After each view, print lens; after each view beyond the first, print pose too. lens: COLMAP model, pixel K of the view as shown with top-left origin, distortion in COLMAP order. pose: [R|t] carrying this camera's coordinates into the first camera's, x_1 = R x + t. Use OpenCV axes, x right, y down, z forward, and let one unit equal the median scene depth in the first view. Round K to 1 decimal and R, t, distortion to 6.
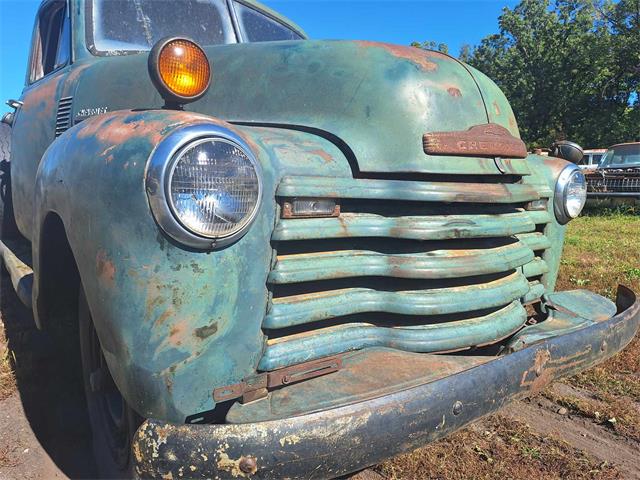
lens RADIAL K [[445.5, 0, 323.4], [0, 445.5, 238.2], [0, 0, 1]] dist [0.046074, -0.049947]
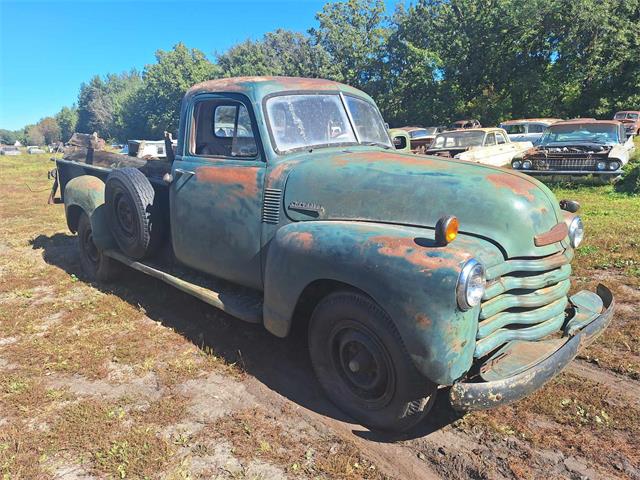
lens RADIAL K [[445.5, 0, 324.5], [0, 445.5, 236.0], [0, 0, 1]] dist [0.046074, -0.049947]
pose [[0.989331, -0.056404, 0.134321, -0.995310], [0.043714, 0.994458, 0.095620, -0.471747], [-0.138970, -0.088729, 0.986314, -0.888583]]
